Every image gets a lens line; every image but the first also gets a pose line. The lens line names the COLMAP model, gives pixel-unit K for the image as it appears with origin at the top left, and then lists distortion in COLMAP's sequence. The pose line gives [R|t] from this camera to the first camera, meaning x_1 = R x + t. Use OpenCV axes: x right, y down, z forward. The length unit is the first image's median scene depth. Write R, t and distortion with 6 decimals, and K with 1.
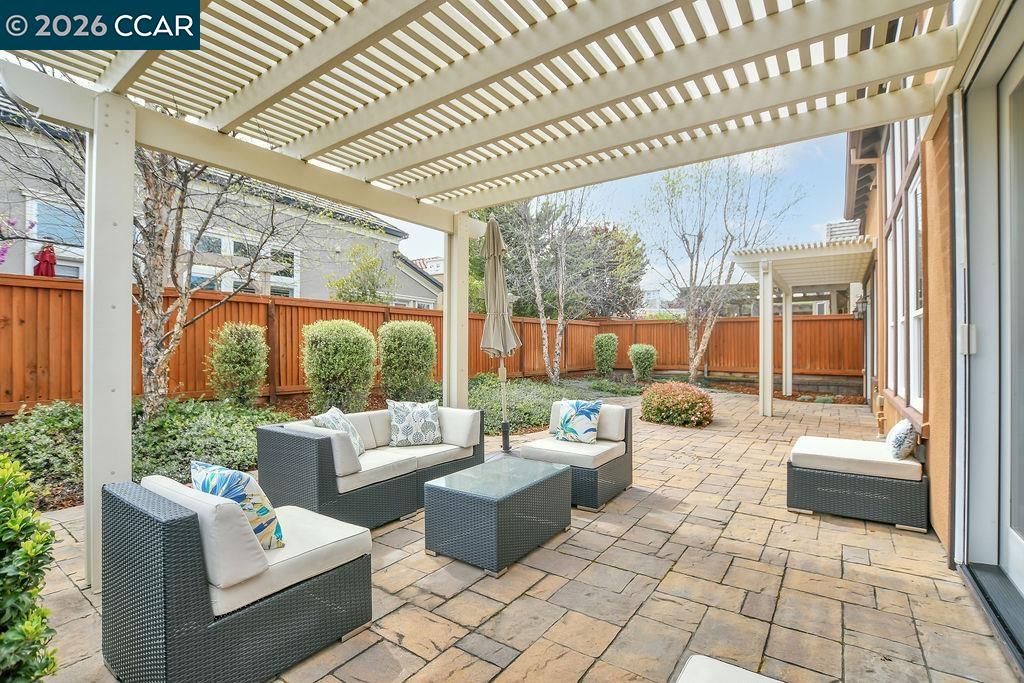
lens RADIAL K [[466.3, 0, 508.4], [0, 466.3, 346.2], [0, 0, 1]] dist [-0.028625, 0.002775]
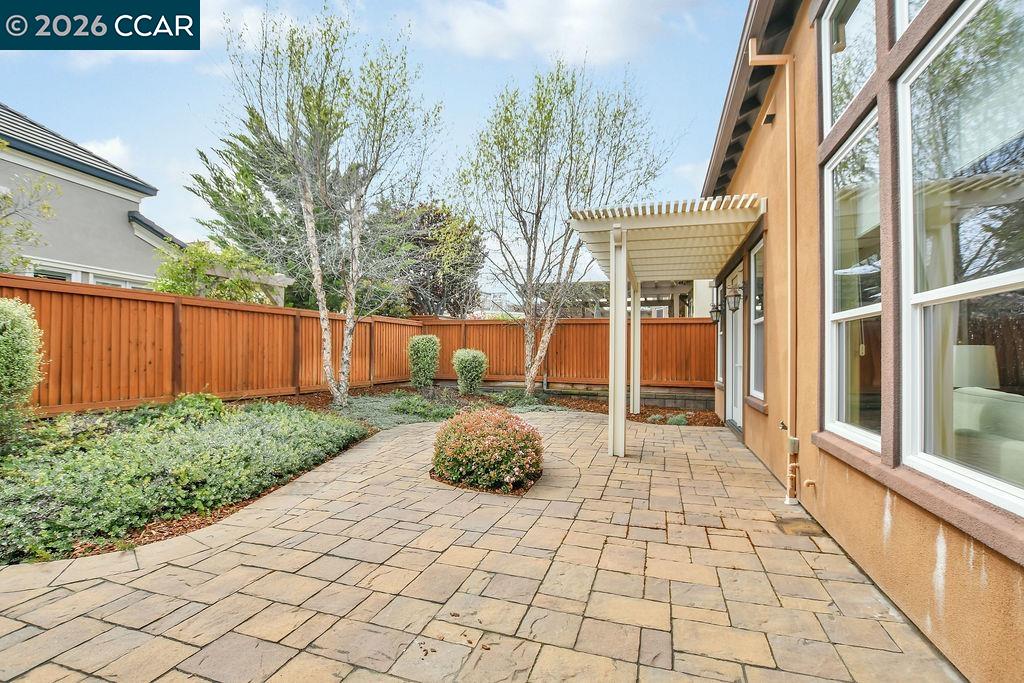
lens RADIAL K [[466.3, 0, 513.2], [0, 466.3, 346.2], [0, 0, 1]] dist [-0.028625, 0.002775]
pose [[0.950330, 0.013305, 0.310961, 0.123753], [-0.010090, 0.999878, -0.011946, -0.000807], [-0.311081, 0.008215, 0.950348, 0.248558]]
